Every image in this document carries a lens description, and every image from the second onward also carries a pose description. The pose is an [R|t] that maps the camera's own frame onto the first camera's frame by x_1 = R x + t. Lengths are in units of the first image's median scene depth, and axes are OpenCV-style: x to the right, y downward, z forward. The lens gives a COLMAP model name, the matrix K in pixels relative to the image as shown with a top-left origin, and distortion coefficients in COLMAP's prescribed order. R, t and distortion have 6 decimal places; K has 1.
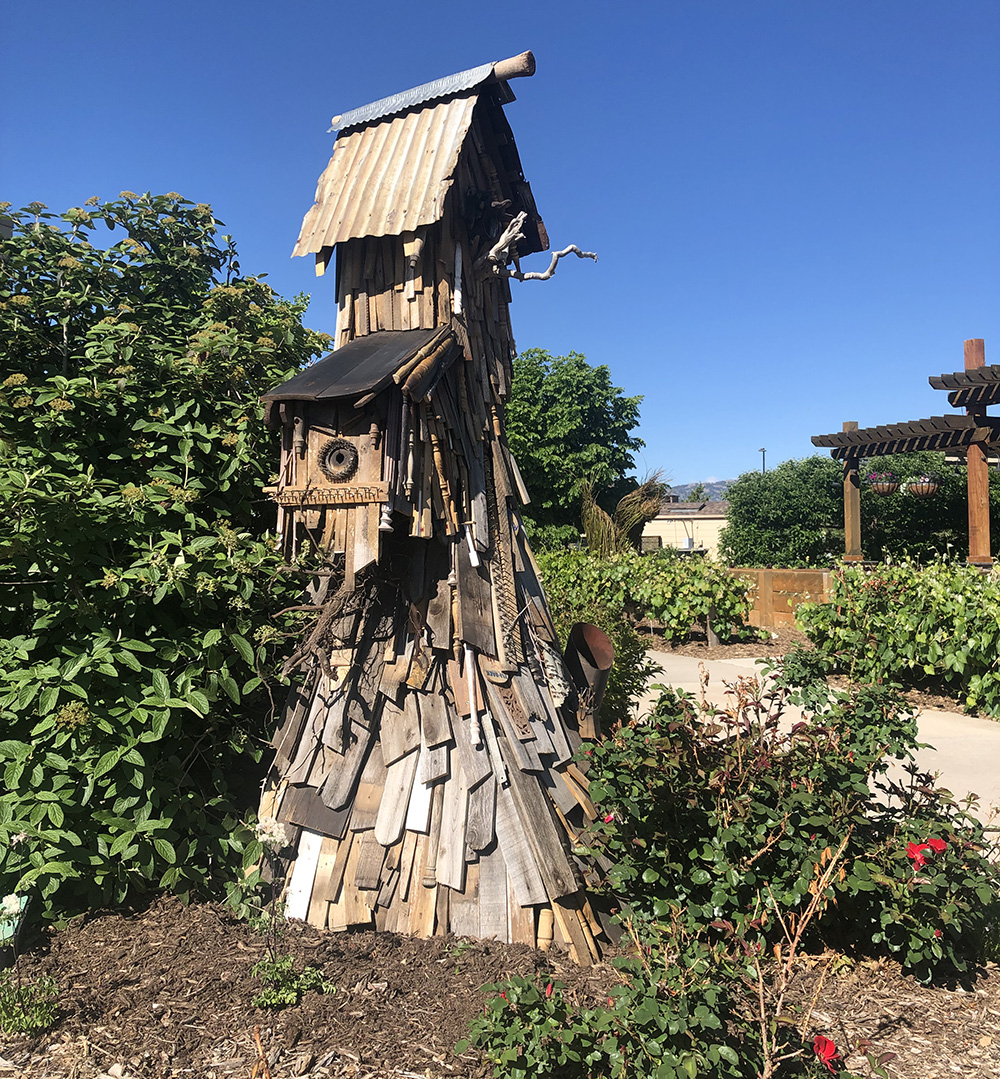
lens RADIAL K [[1011.0, 0, 499.8], [0, 1011.0, 538.3], [0, 0, 1]] dist [0.003062, 0.000000]
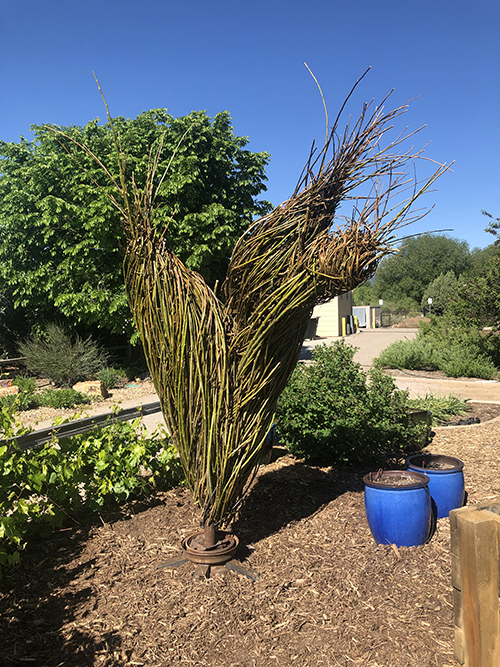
lens RADIAL K [[543.6, 0, 249.9], [0, 543.6, 334.1], [0, 0, 1]] dist [0.000148, -0.000144]
pose [[0.992833, -0.023184, 0.117240, 0.066258], [0.016335, 0.998121, 0.059050, -0.010923], [-0.118389, -0.056712, 0.991346, 0.539306]]
